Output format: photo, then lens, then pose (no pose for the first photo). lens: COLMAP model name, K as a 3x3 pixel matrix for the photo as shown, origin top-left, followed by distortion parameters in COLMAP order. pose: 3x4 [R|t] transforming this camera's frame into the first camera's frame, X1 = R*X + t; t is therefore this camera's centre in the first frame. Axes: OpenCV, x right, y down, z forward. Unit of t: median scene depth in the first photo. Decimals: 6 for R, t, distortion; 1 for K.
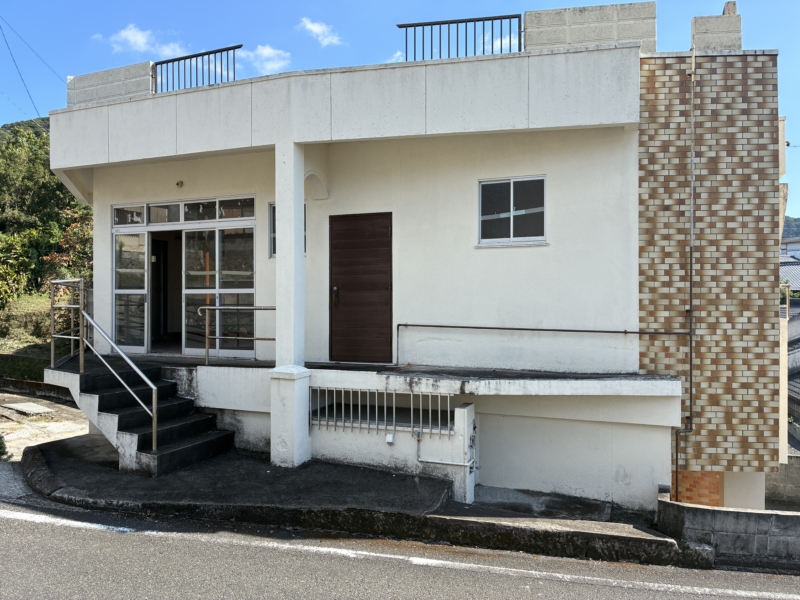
lens RADIAL K [[612.1, 0, 396.4], [0, 612.1, 302.3], [0, 0, 1]] dist [0.056656, -0.072798]
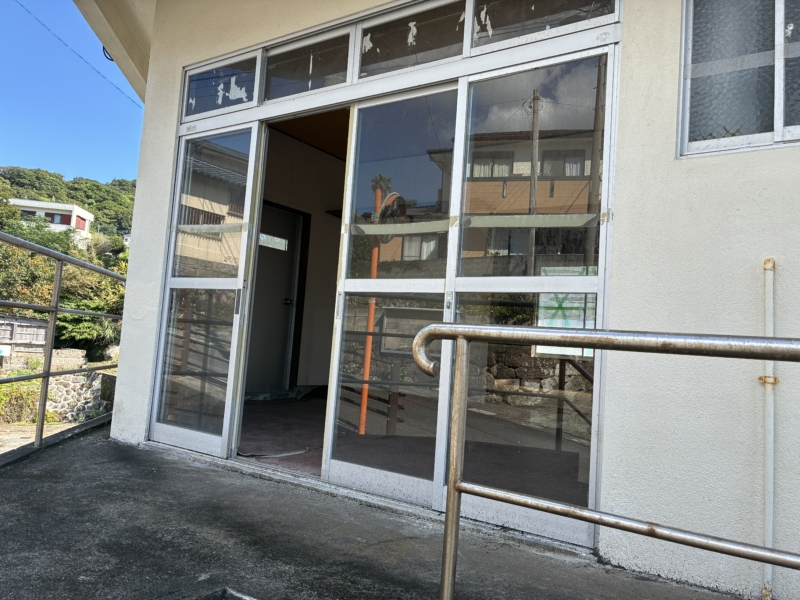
lens RADIAL K [[612.1, 0, 401.4], [0, 612.1, 297.6], [0, 0, 1]] dist [0.056656, -0.072798]
pose [[0.976859, 0.052016, -0.207462, -0.245351], [-0.069570, 0.994505, -0.078233, 0.012913], [0.202252, 0.090856, 0.975110, 0.685648]]
